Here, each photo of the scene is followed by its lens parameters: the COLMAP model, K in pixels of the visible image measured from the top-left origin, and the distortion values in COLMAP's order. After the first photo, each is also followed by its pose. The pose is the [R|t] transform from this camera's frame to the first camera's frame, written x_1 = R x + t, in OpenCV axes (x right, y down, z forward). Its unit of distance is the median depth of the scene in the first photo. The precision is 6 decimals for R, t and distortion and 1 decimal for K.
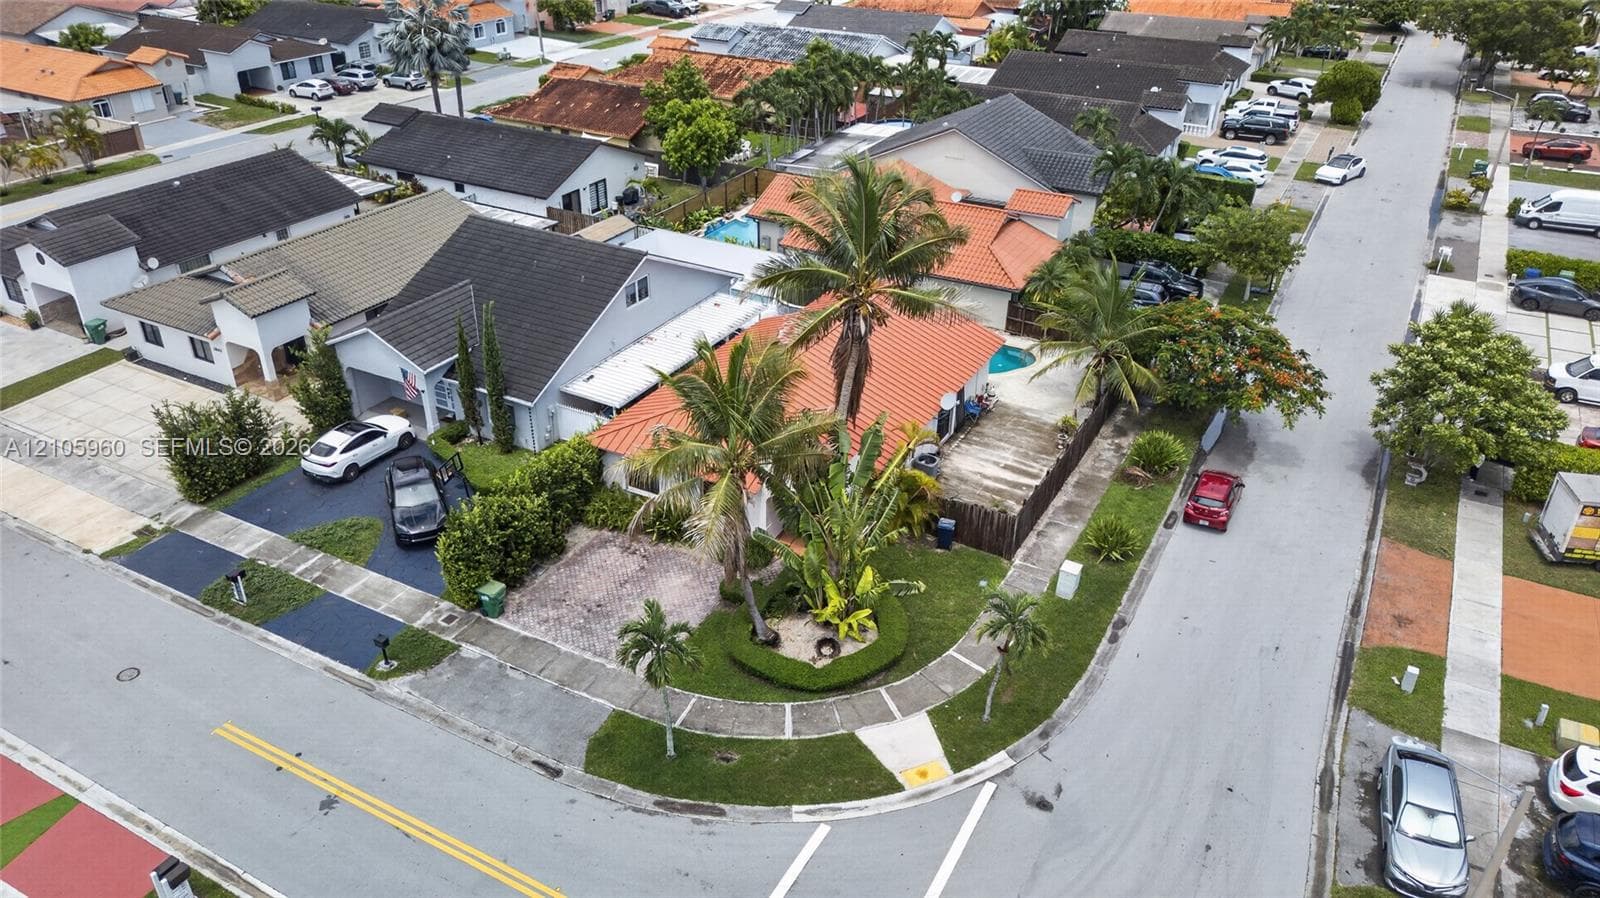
lens RADIAL K [[1120.1, 0, 800.6], [0, 1120.1, 448.1], [0, 0, 1]] dist [0.045739, -0.037533]
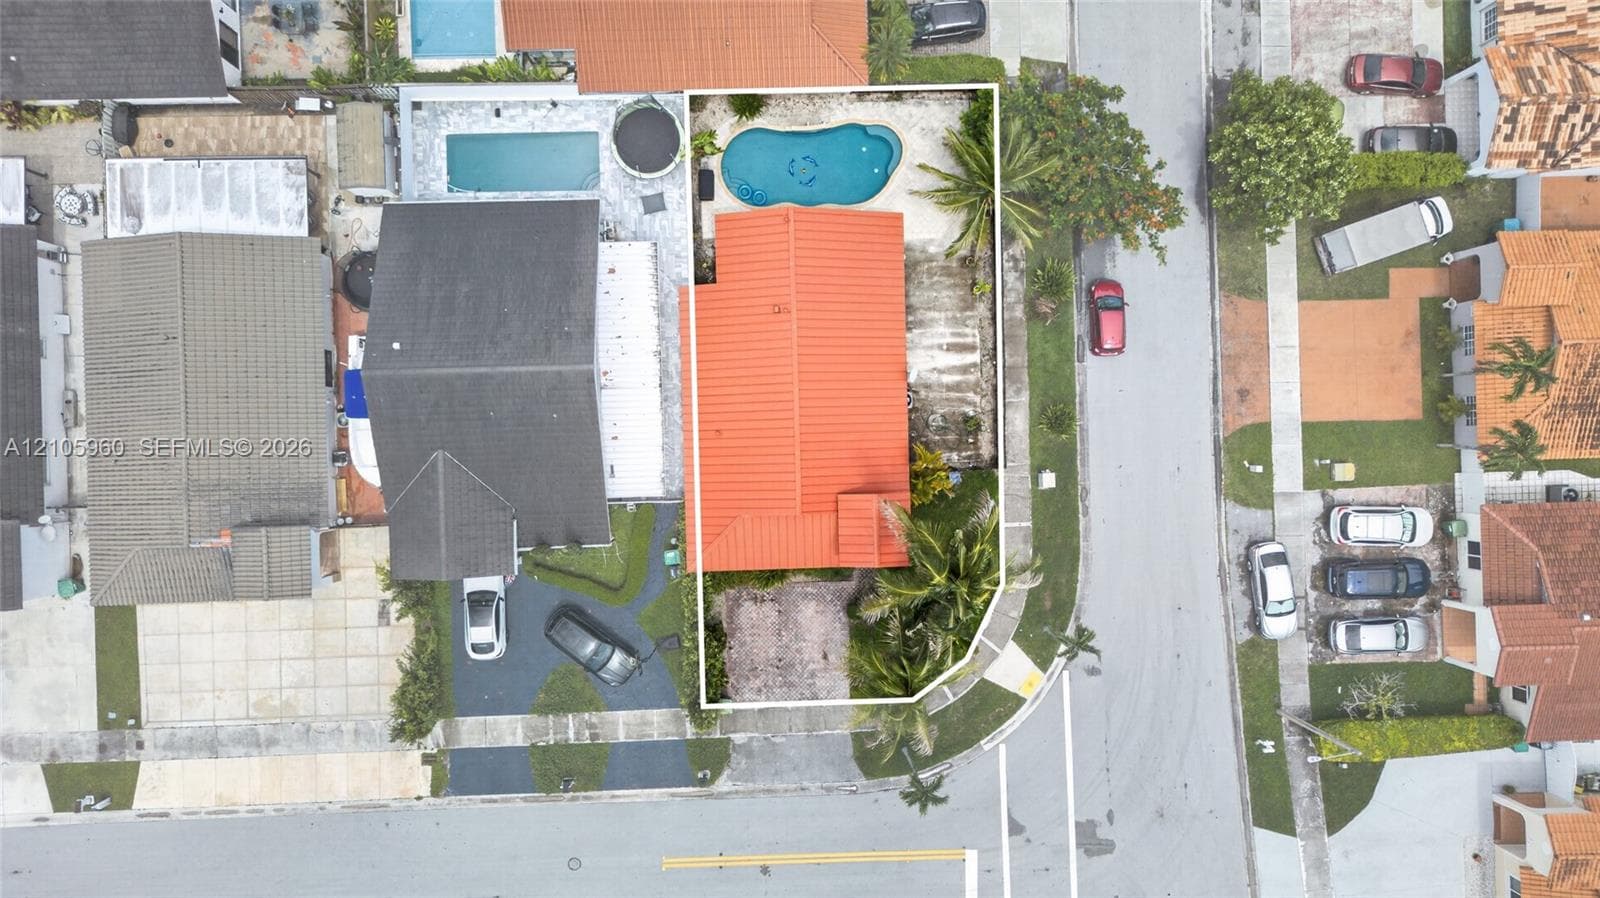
lens RADIAL K [[1120.1, 0, 799.8], [0, 1120.1, 448.2], [0, 0, 1]] dist [0.045739, -0.037533]
pose [[0.862987, -0.505056, 0.013094, -0.032916], [0.236364, 0.426510, 0.873053, -1.198378], [-0.446525, -0.750339, 0.487450, 0.450161]]
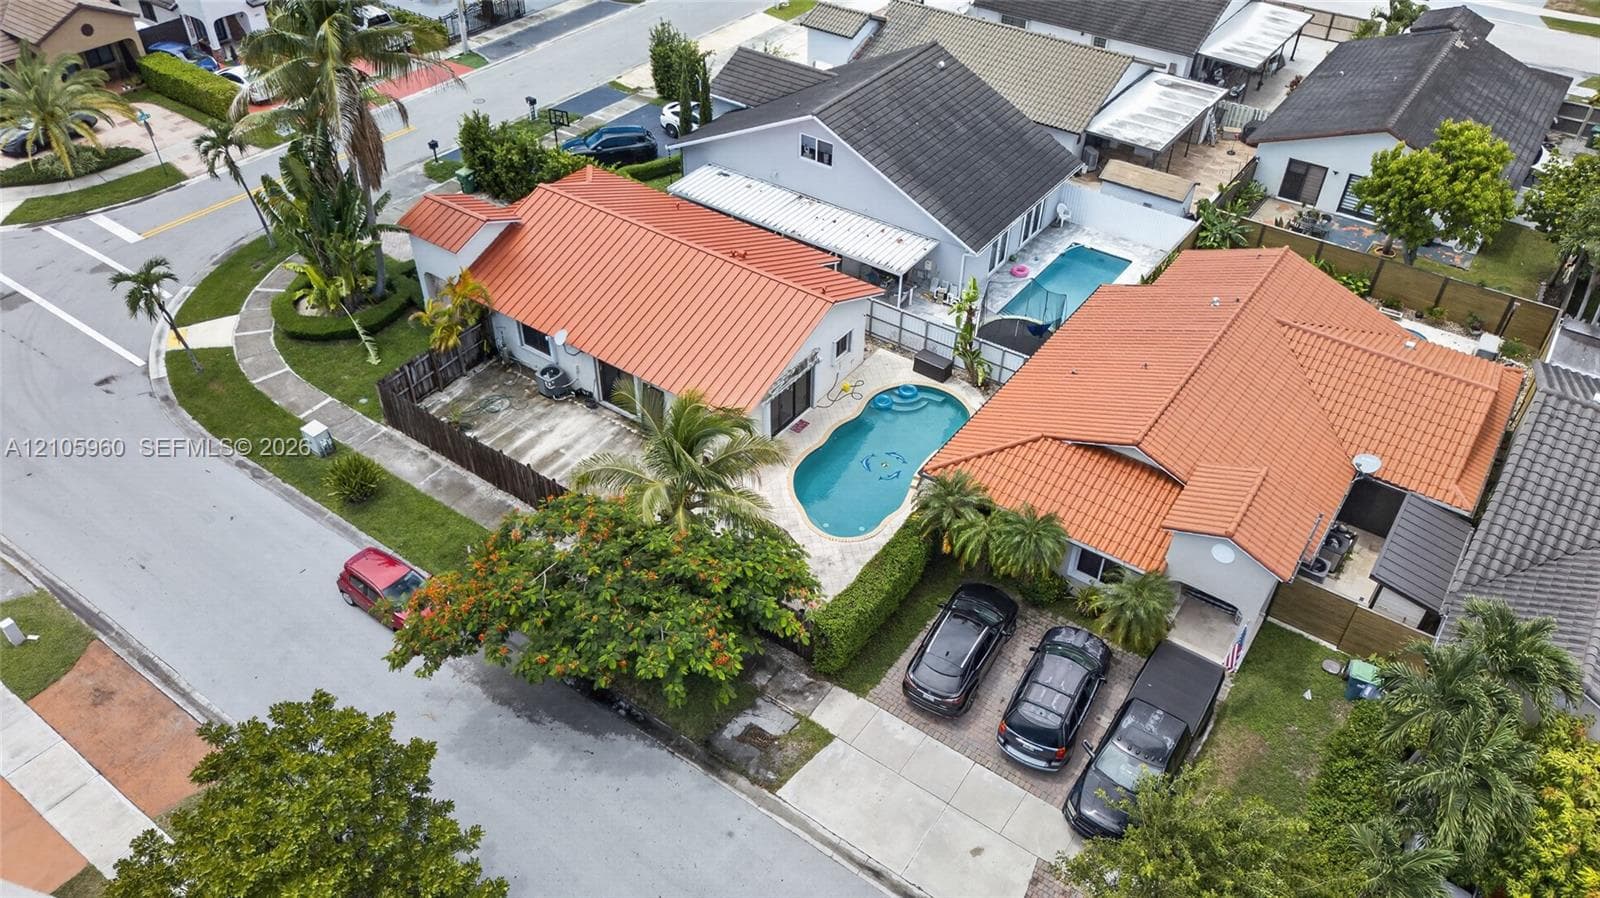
lens RADIAL K [[1120.1, 0, 797.6], [0, 1120.1, 458.9], [0, 0, 1]] dist [0.045739, -0.037533]
pose [[-0.116577, 0.633598, -0.764829, 0.941609], [-0.507175, 0.624125, 0.594341, -0.668782], [0.853922, 0.457188, 0.248586, 1.085047]]
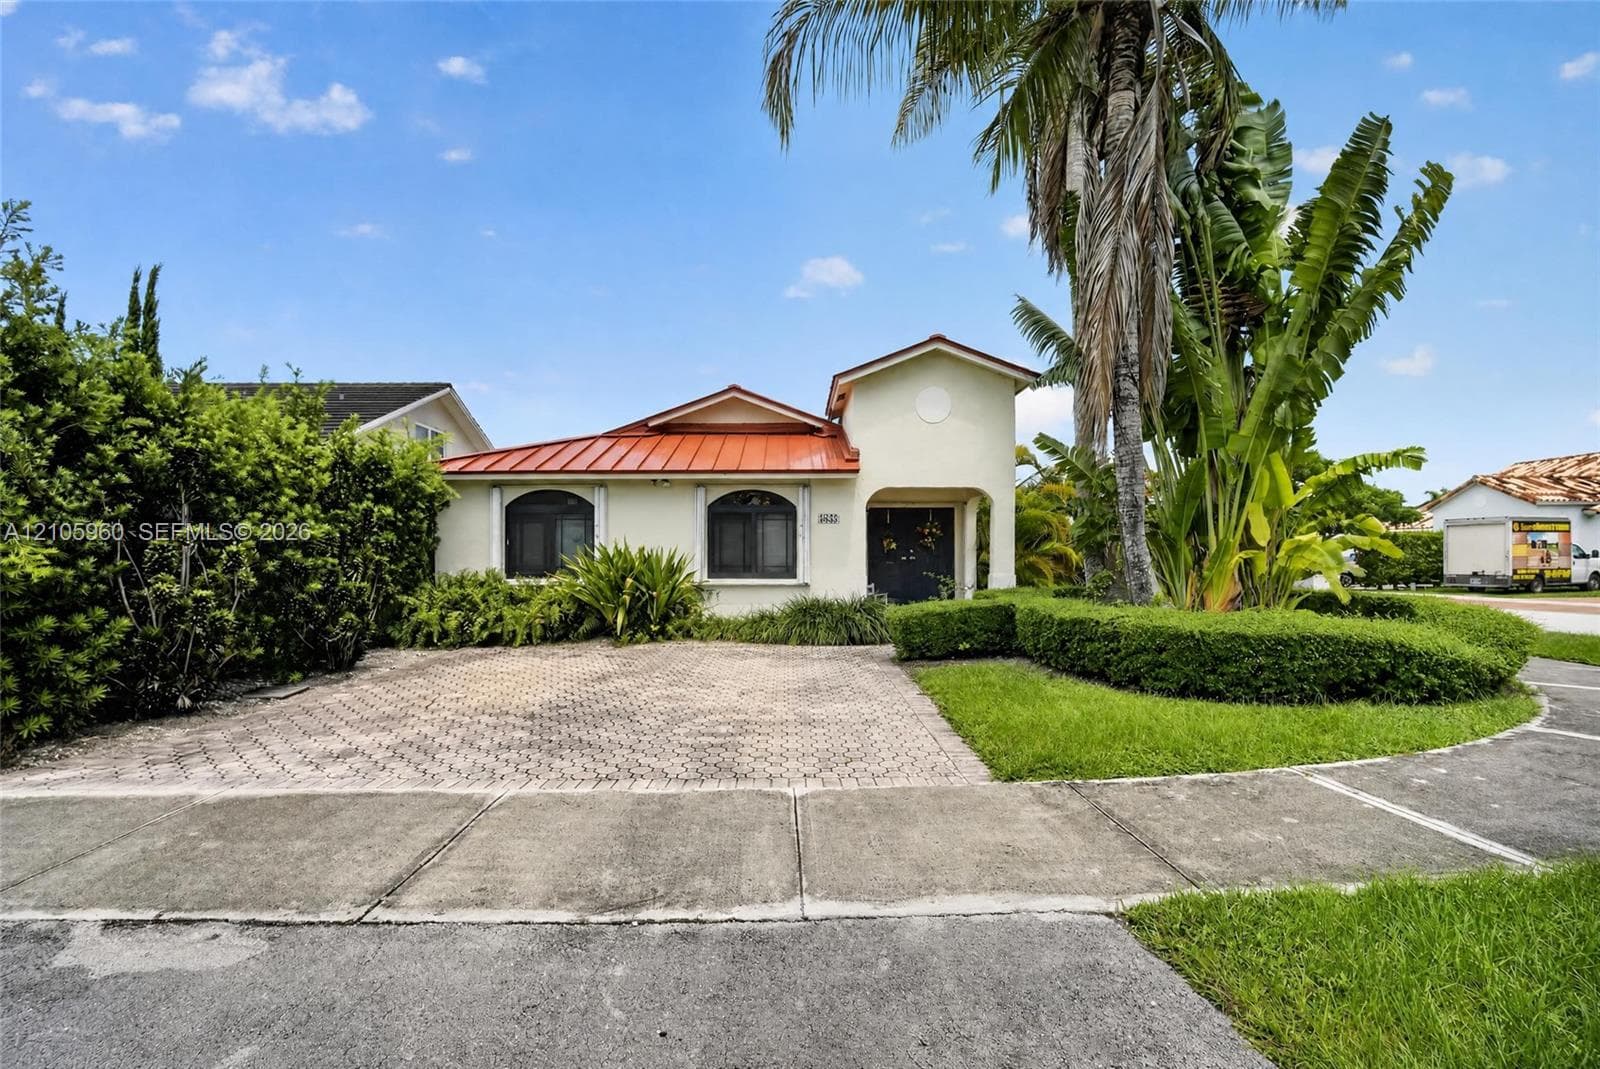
lens RADIAL K [[706.7, 0, 798.3], [0, 706.7, 543.1], [0, 0, 1]] dist [-0.012597, 0.001033]
pose [[0.872619, -0.000927, 0.488401, -0.201050], [0.249270, 0.860794, -0.443733, 0.185985], [-0.420002, 0.508953, 0.751376, 0.780675]]
